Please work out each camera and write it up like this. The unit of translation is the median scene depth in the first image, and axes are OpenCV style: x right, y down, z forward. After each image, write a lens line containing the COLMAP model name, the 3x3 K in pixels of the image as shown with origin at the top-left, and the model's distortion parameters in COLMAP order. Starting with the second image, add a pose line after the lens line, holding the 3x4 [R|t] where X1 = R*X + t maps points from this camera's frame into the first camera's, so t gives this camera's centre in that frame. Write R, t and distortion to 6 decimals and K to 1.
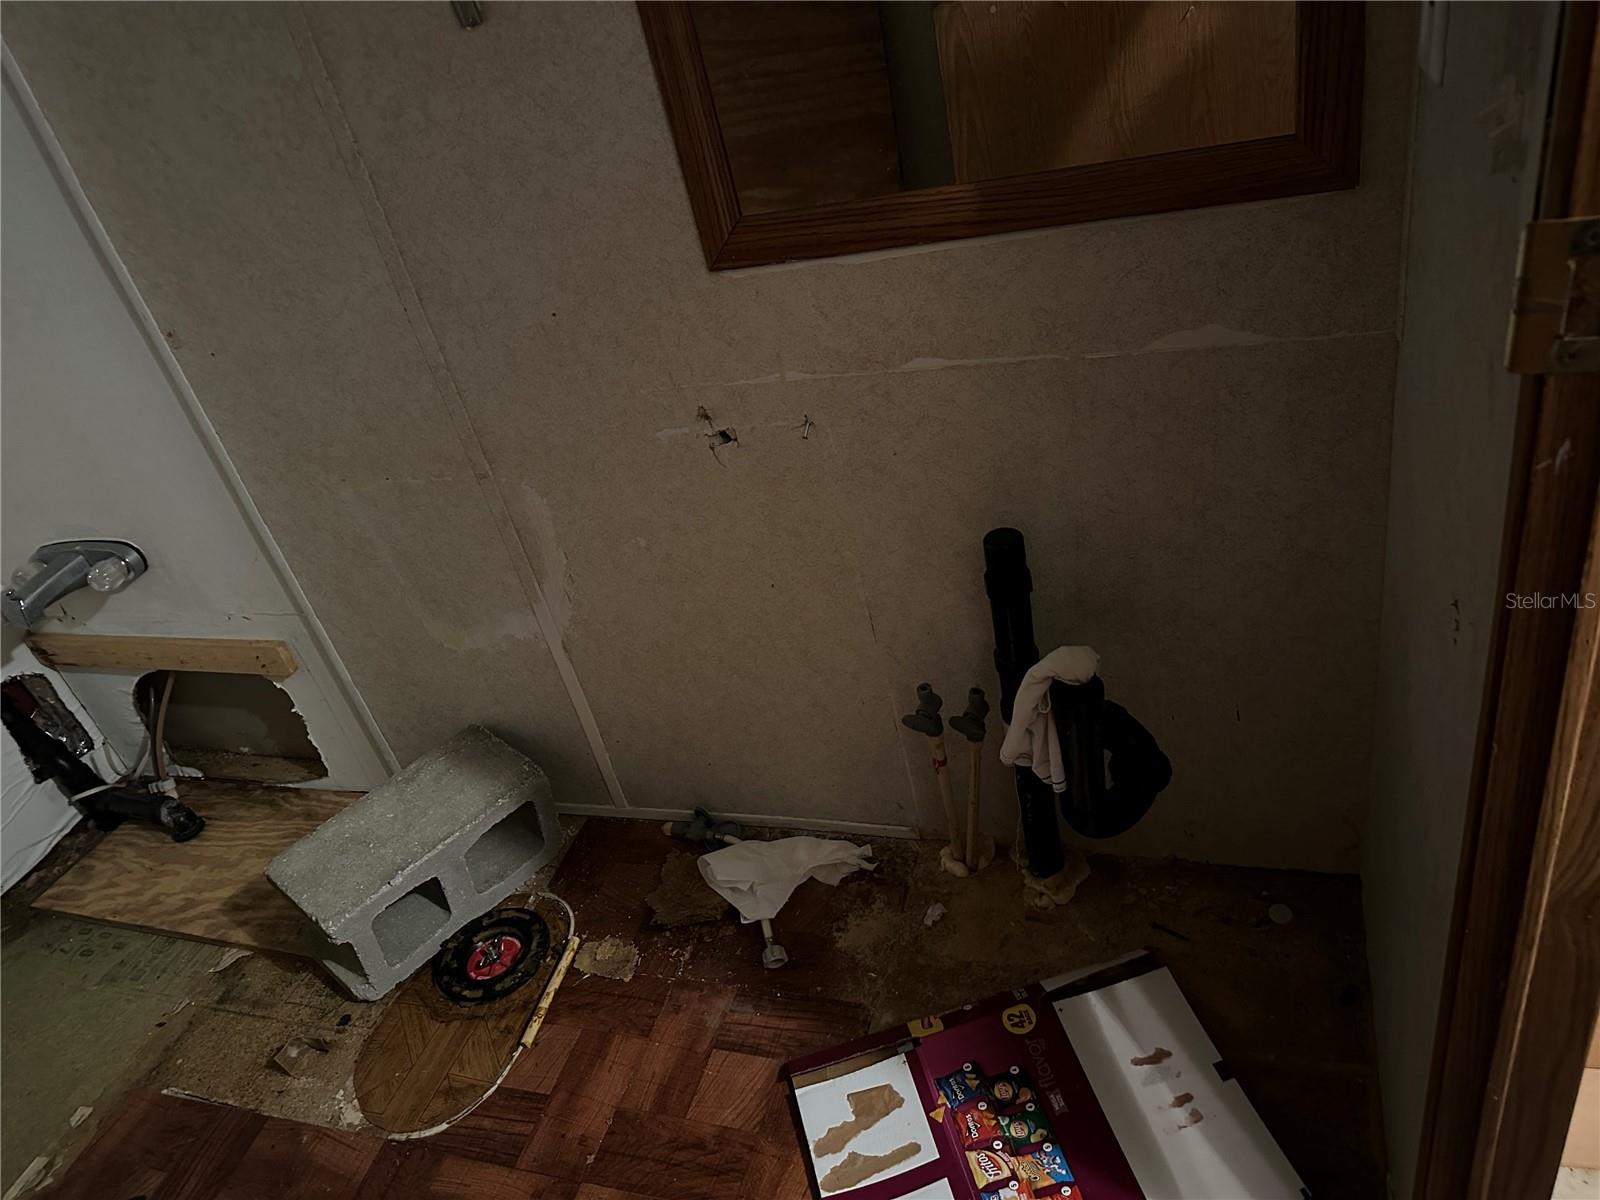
lens RADIAL K [[1134.5, 0, 800.0], [0, 1134.5, 600.0], [0, 0, 1]] dist [-0.005773, -0.002707]
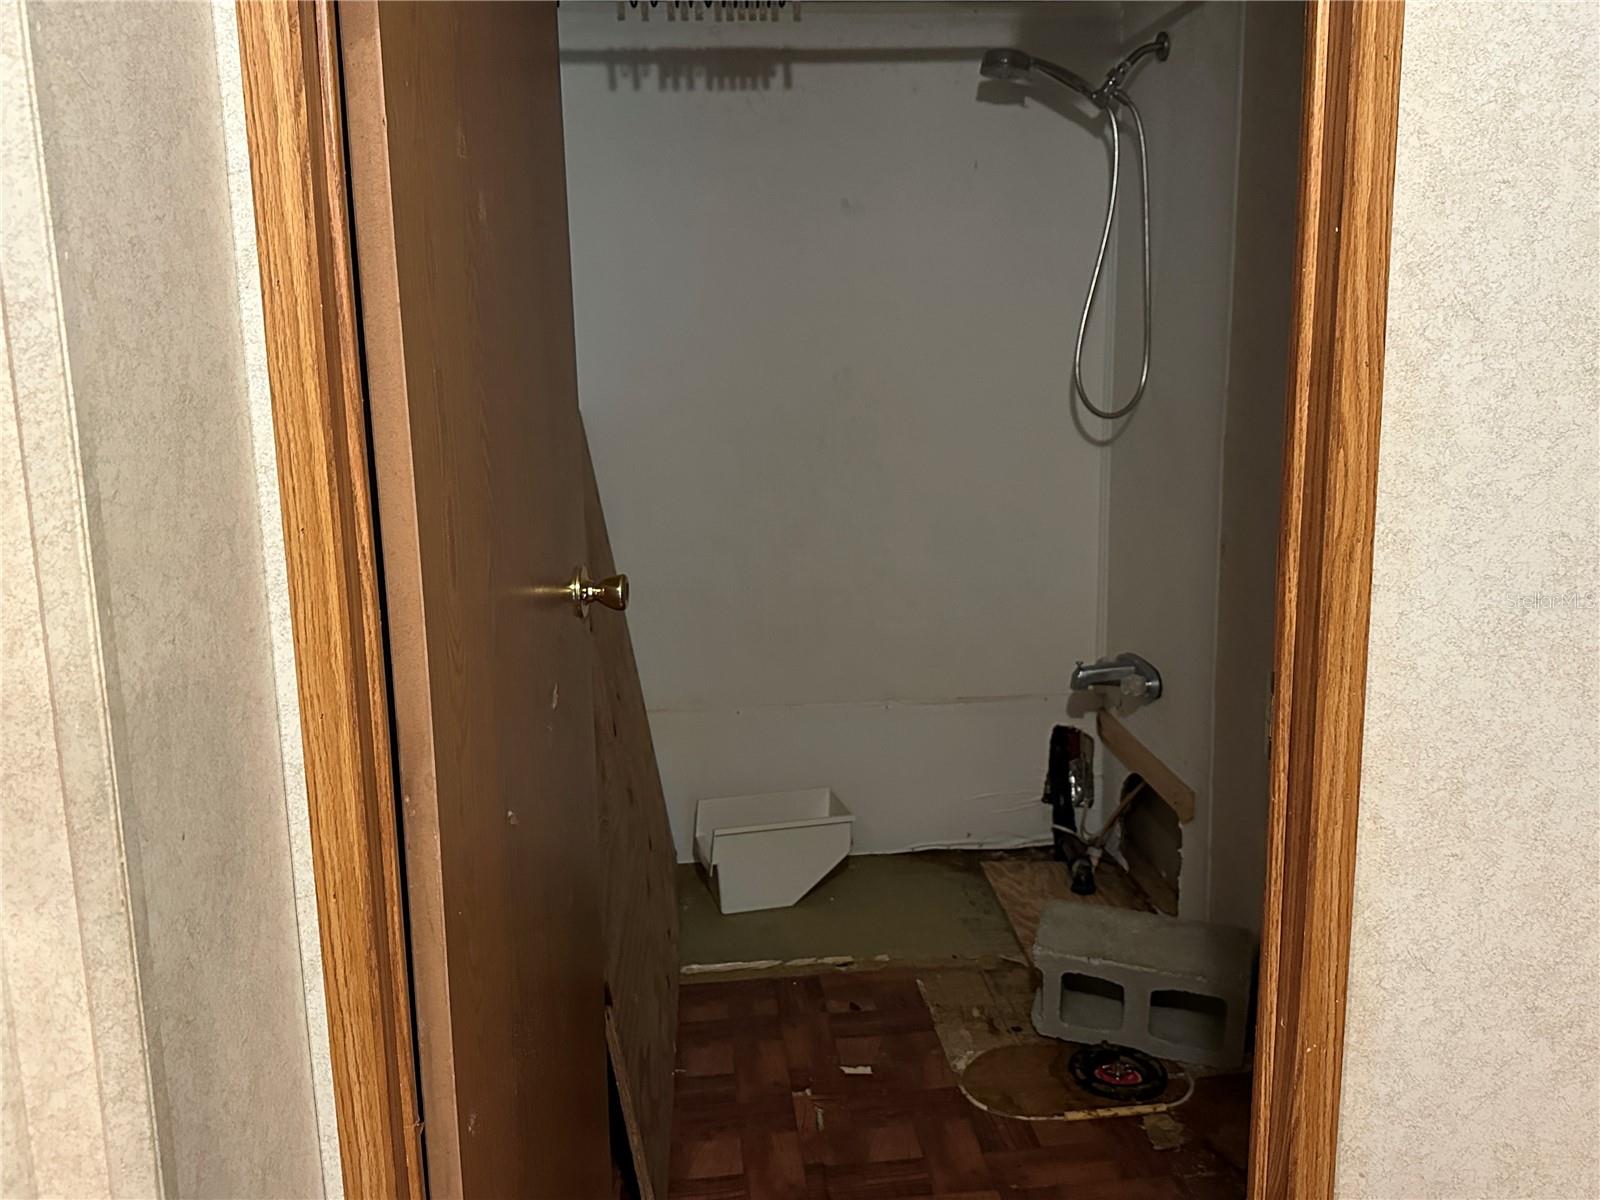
lens RADIAL K [[1362.3, 0, 800.0], [0, 1362.3, 600.0], [0, 0, 1]] dist [-0.002777, -0.002109]
pose [[0.382186, 0.375195, -0.844490, 0.571526], [-0.557224, 0.822598, 0.113288, -0.067502], [0.737180, 0.427273, 0.523453, -0.197601]]
